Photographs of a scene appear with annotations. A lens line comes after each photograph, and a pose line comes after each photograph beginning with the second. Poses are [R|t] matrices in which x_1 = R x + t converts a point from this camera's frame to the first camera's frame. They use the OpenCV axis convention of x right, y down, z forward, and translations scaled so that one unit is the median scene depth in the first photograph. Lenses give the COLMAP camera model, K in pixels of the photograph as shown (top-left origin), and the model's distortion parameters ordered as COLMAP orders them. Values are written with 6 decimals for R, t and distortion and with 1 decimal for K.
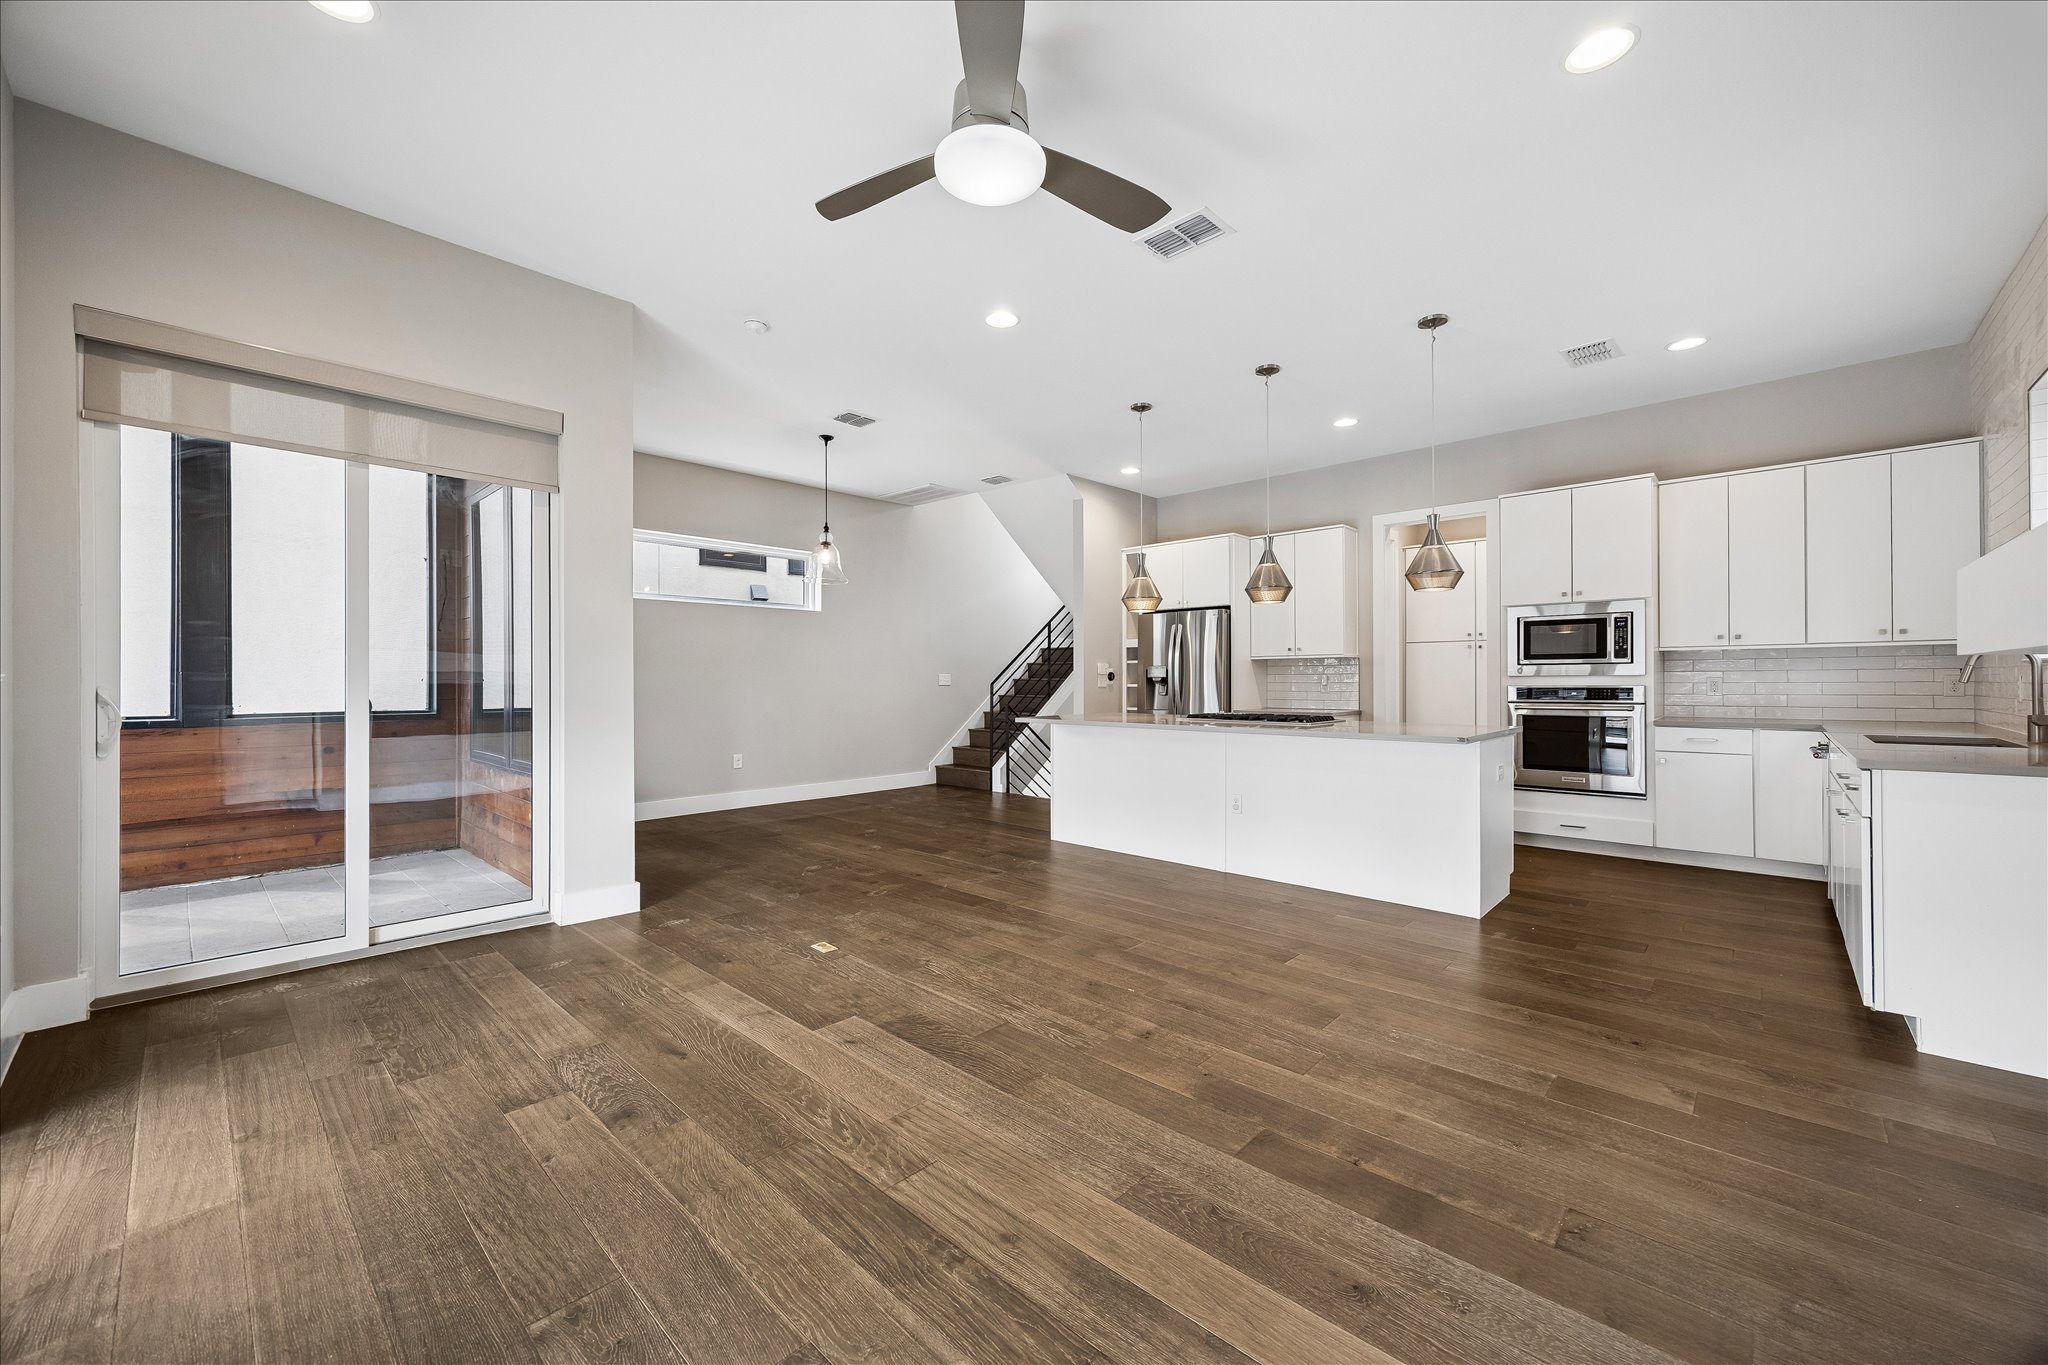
lens RADIAL K [[794.1, 0, 1018.2], [0, 794.1, 684.9], [0, 0, 1]] dist [0.006762, -0.000300]
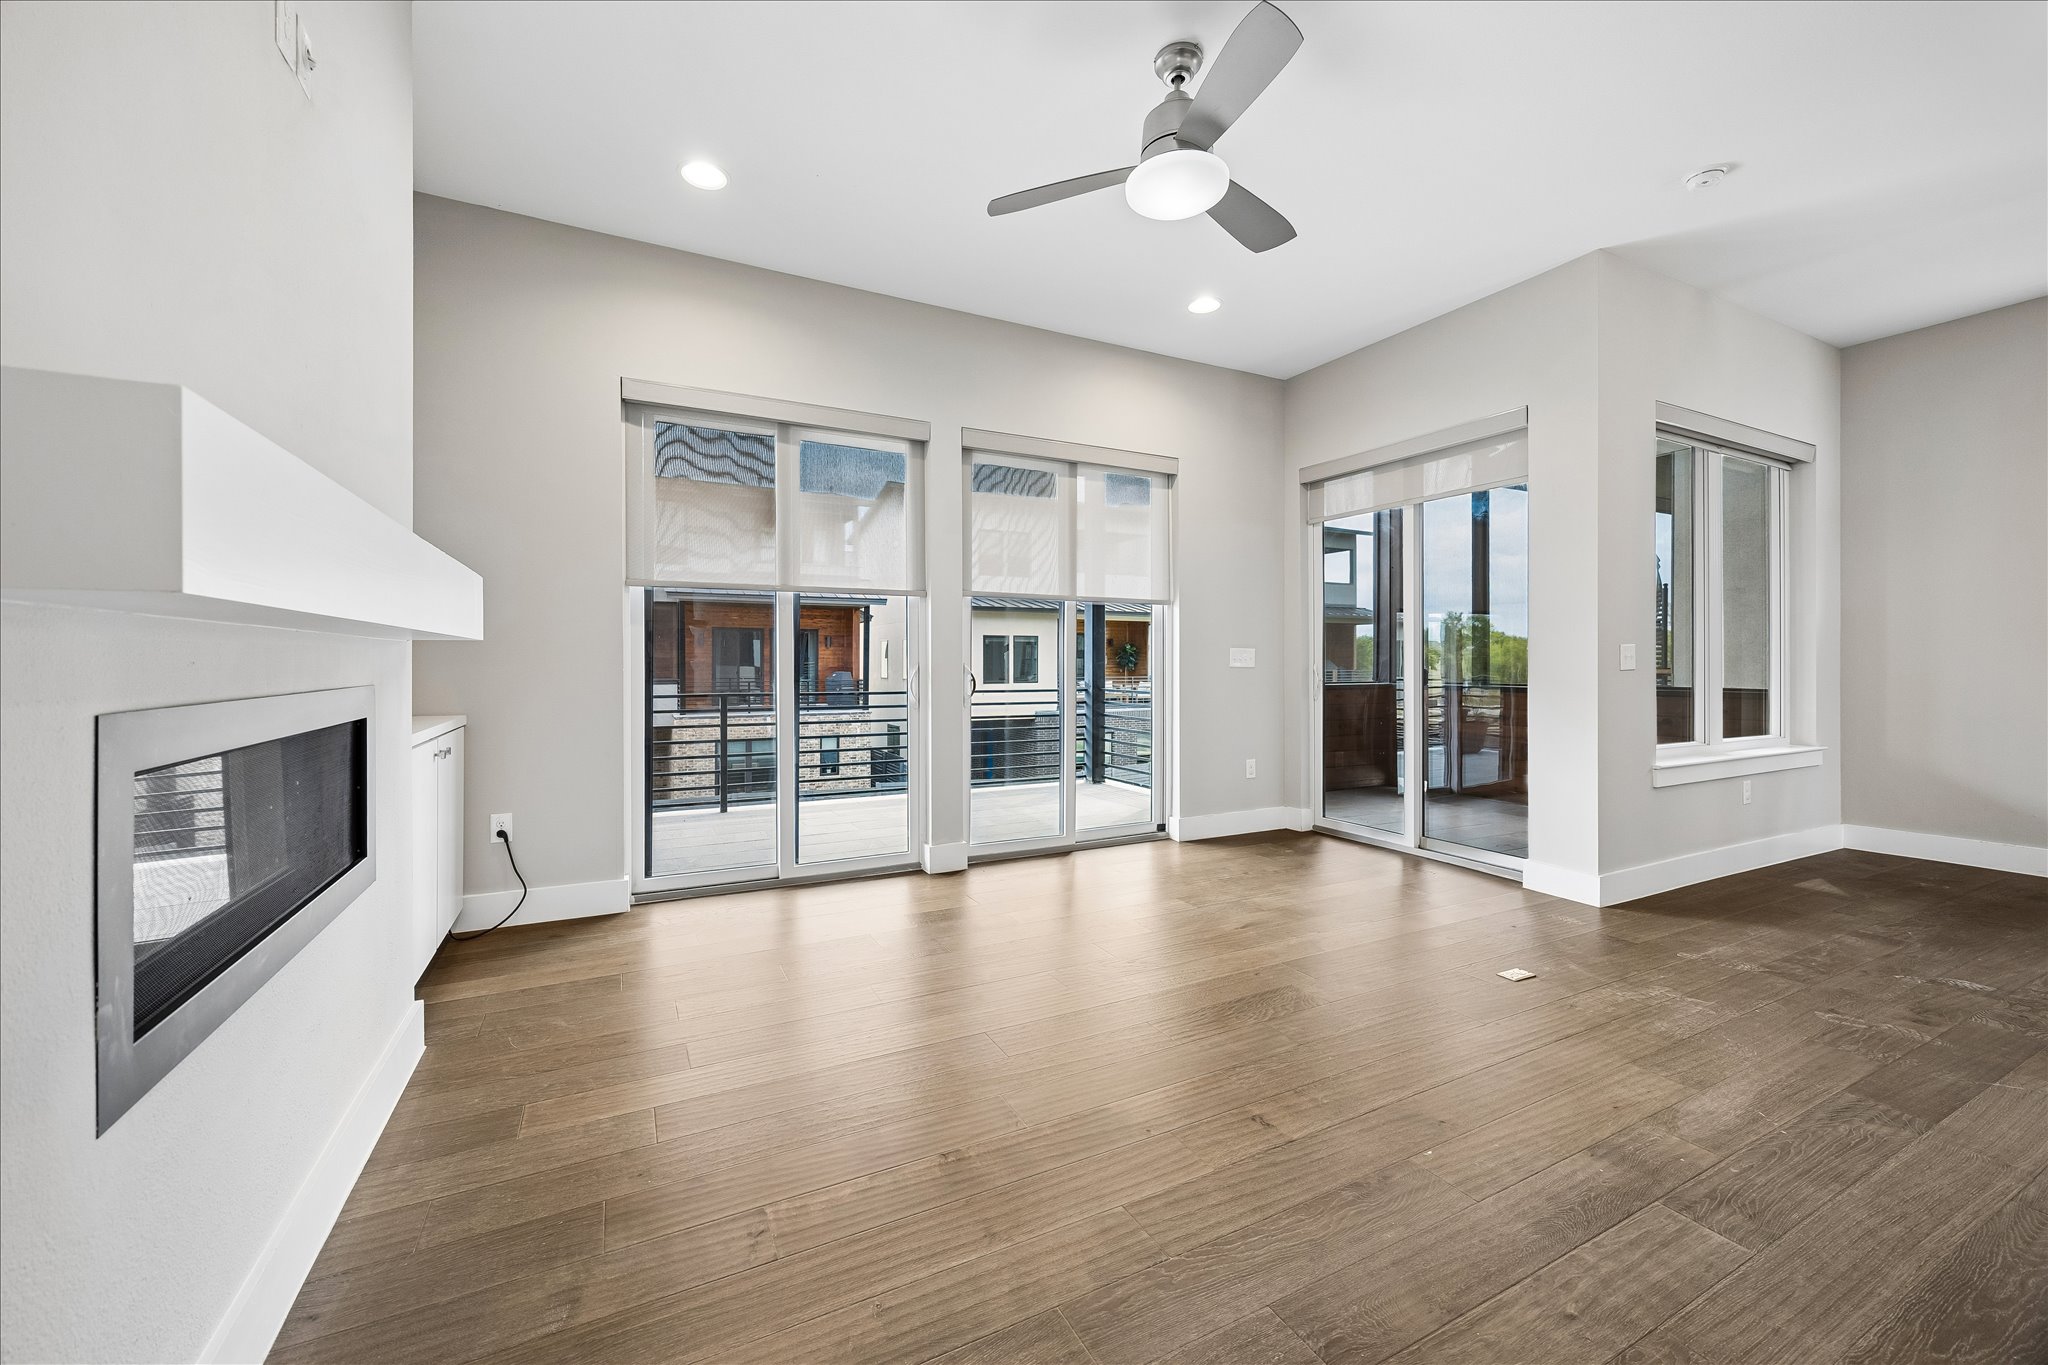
lens RADIAL K [[790.4, 0, 1017.2], [0, 790.4, 673.6], [0, 0, 1]] dist [-0.000503, 0.000129]
pose [[-0.335994, 0.016227, -0.941724, 0.560703], [0.000062, 0.999852, 0.017206, -0.001947], [0.941864, 0.005723, -0.335945, 0.610918]]
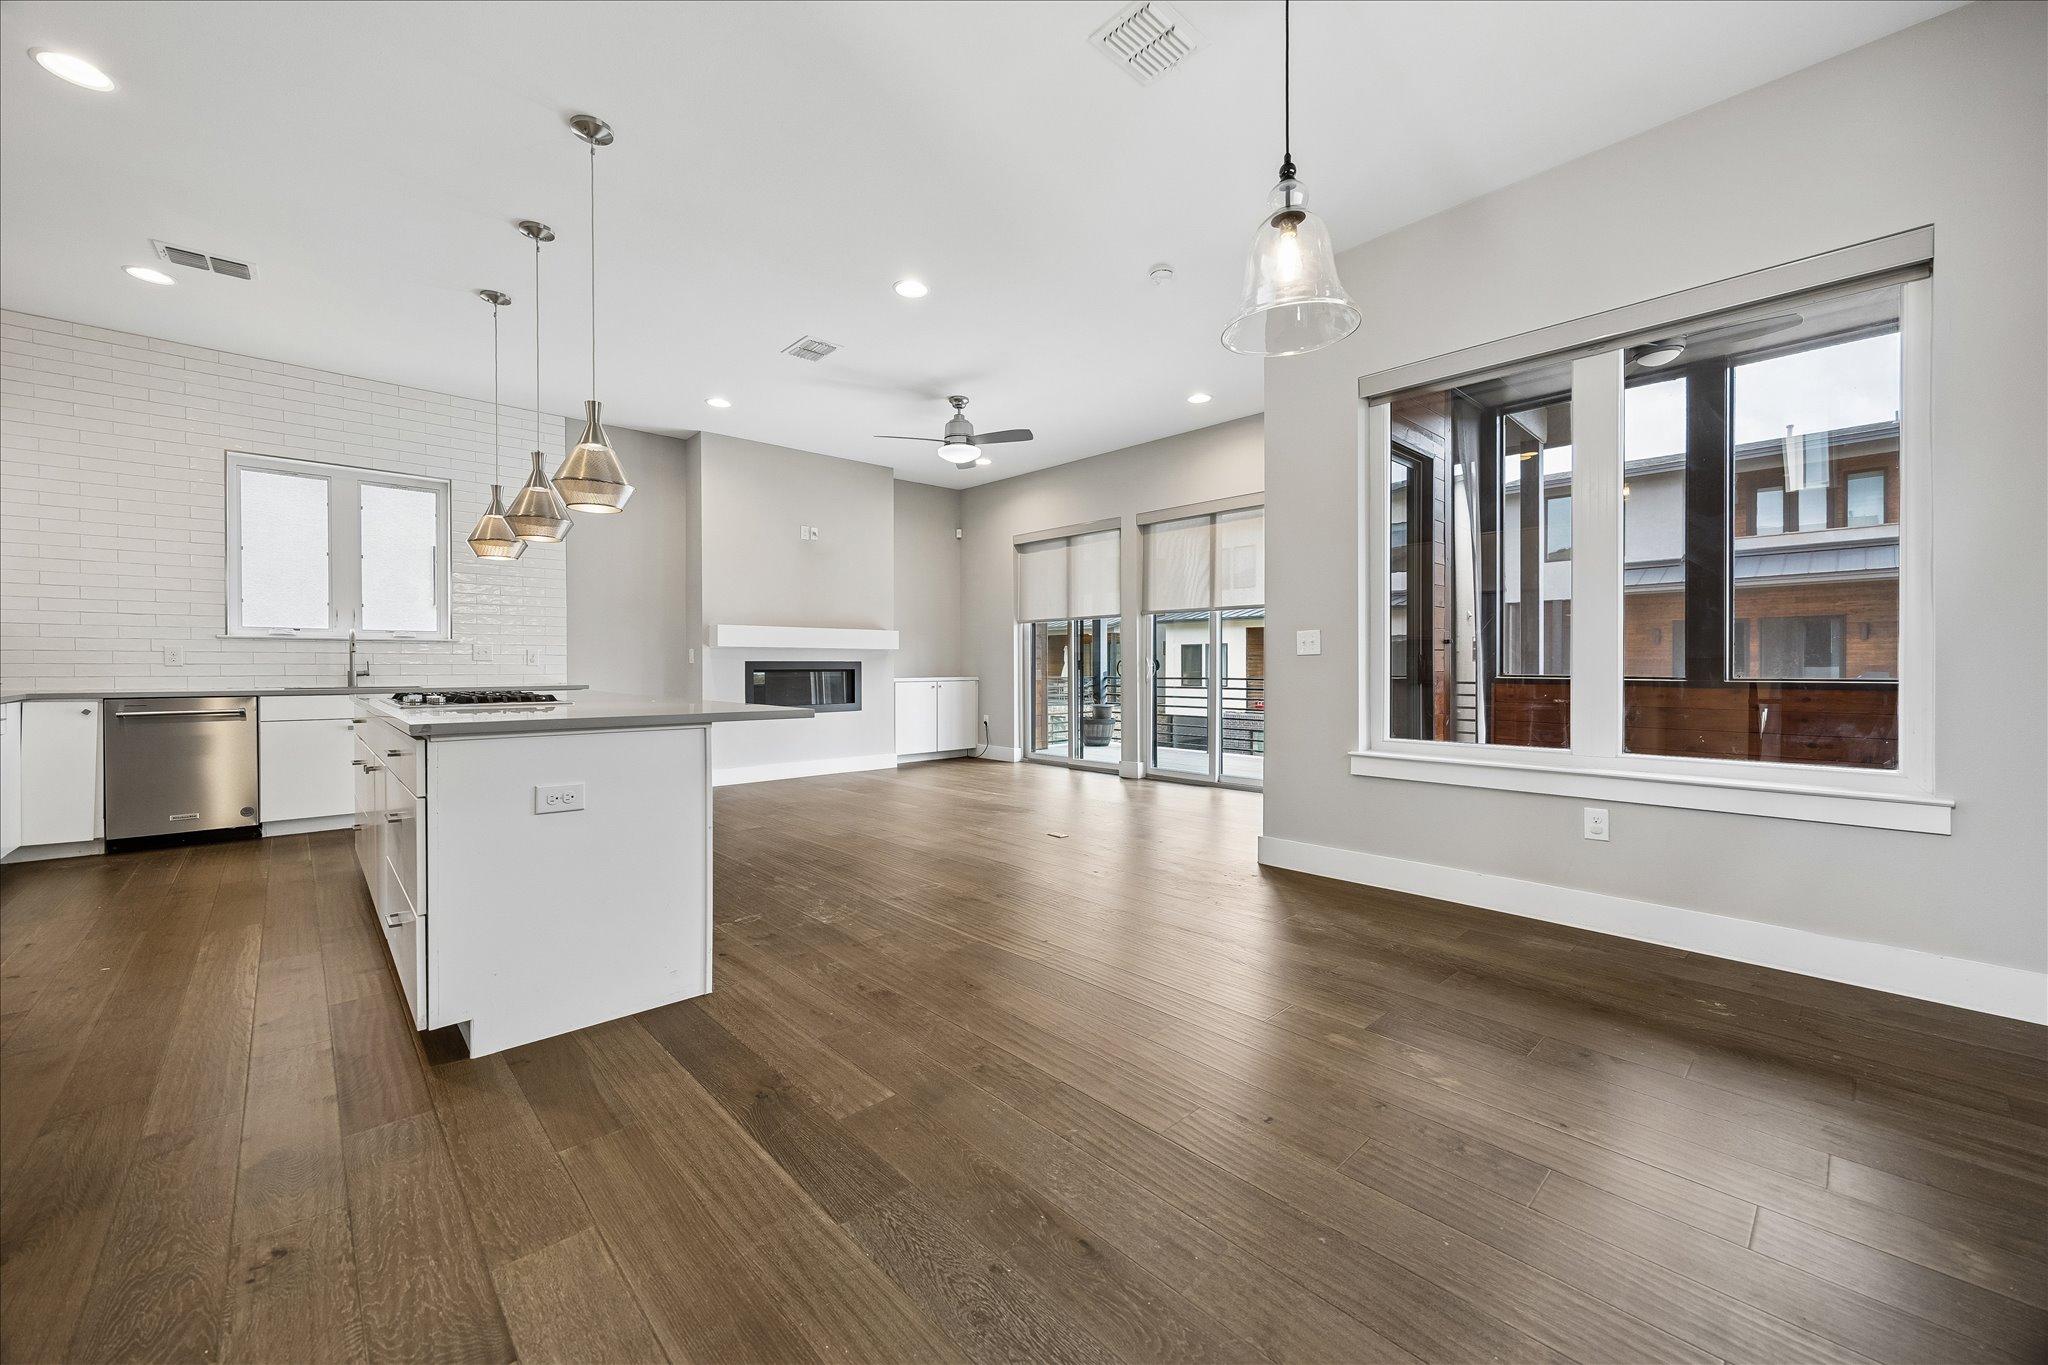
lens RADIAL K [[790.4, 0, 1017.2], [0, 790.4, 673.6], [0, 0, 1]] dist [-0.000503, 0.000129]
pose [[-0.997915, 0.002248, 0.064504, -0.205674], [0.003025, 0.999924, 0.011948, 0.019873], [-0.064472, 0.012118, -0.997846, 1.886674]]
